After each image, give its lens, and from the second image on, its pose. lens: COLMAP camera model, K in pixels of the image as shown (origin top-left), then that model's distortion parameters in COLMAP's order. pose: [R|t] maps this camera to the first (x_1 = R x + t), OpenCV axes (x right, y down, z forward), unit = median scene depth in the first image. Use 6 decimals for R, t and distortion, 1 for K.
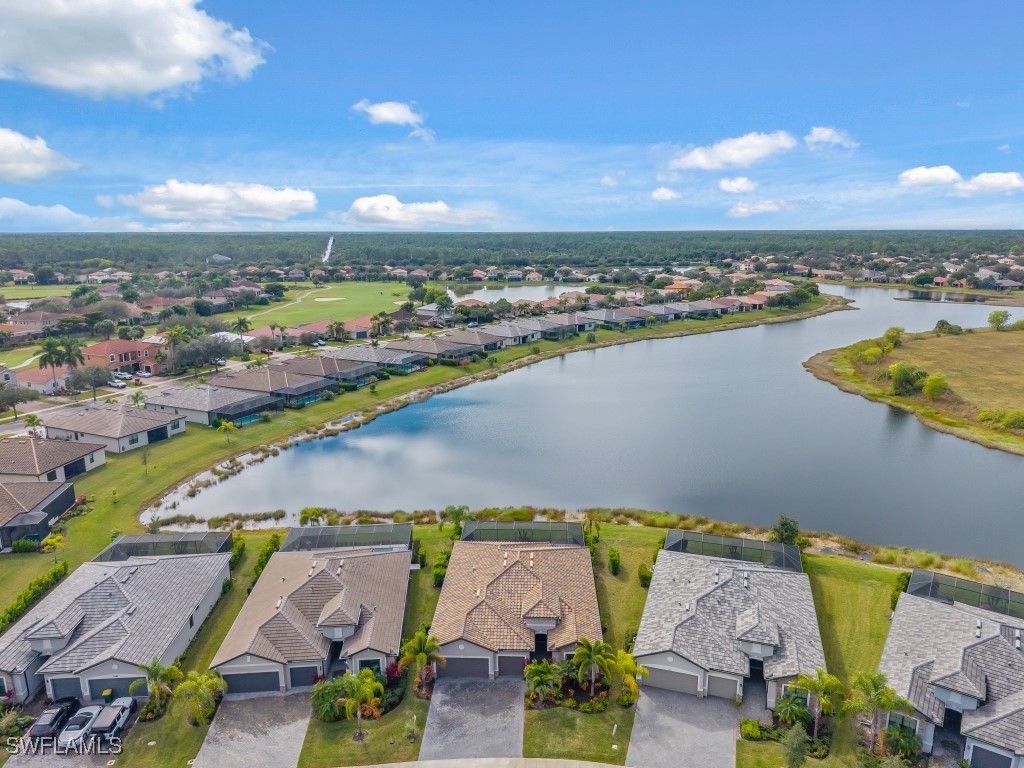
lens RADIAL K [[683.2, 0, 516.2], [0, 683.2, 386.8], [0, 0, 1]] dist [0.054499, -0.056030]
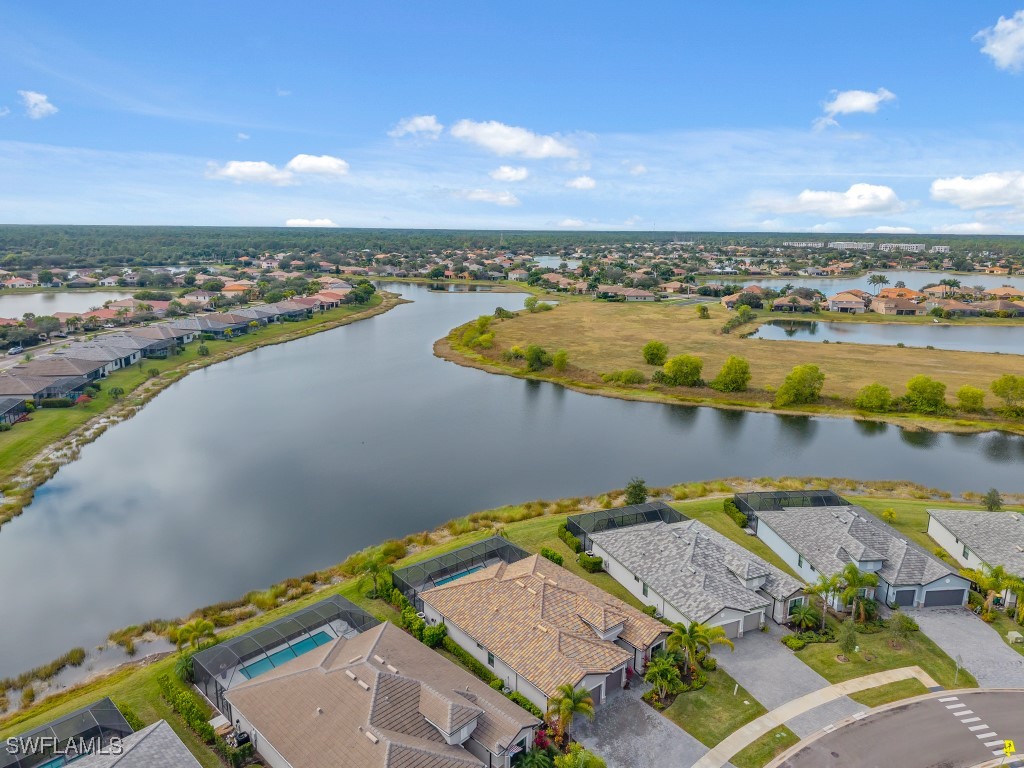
lens RADIAL K [[683.2, 0, 516.2], [0, 683.2, 386.8], [0, 0, 1]] dist [0.054499, -0.056030]
pose [[0.747293, -0.140073, 0.649563, -0.177540], [0.136920, 0.989012, 0.055752, -0.022187], [-0.650235, 0.047275, 0.758261, 0.082552]]
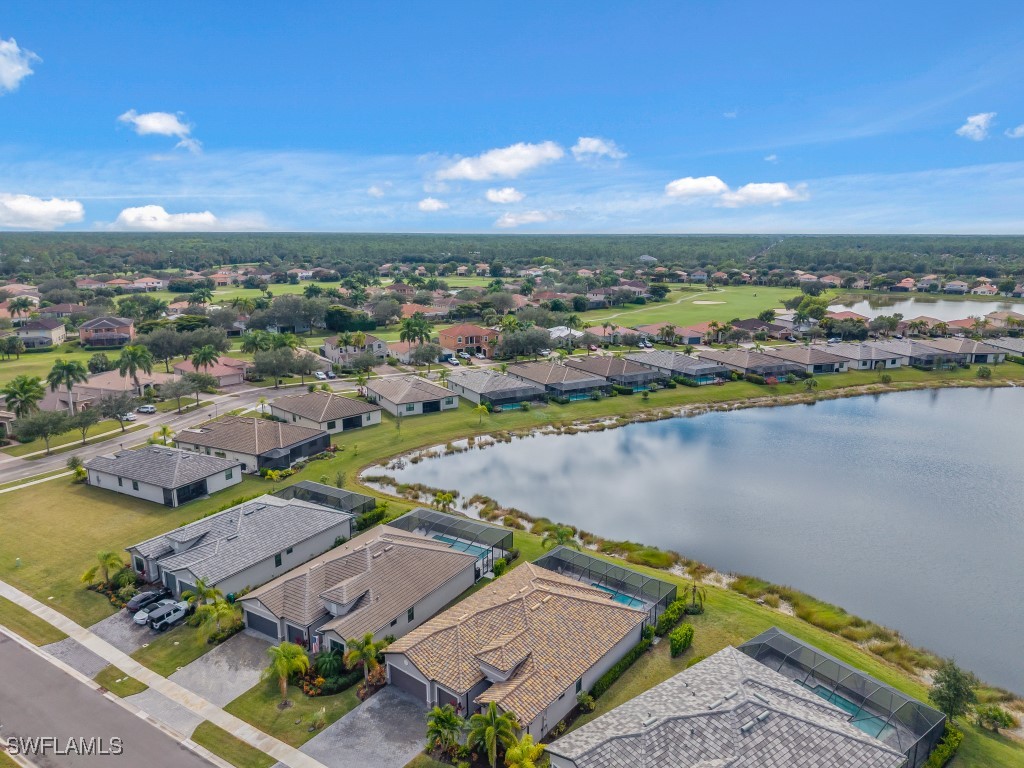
lens RADIAL K [[683.2, 0, 516.2], [0, 683.2, 386.8], [0, 0, 1]] dist [0.054499, -0.056030]
pose [[0.808221, 0.134217, -0.573379, 0.138462], [-0.135877, 0.989910, 0.040190, -0.016435], [0.572988, 0.045427, 0.818304, 0.070388]]
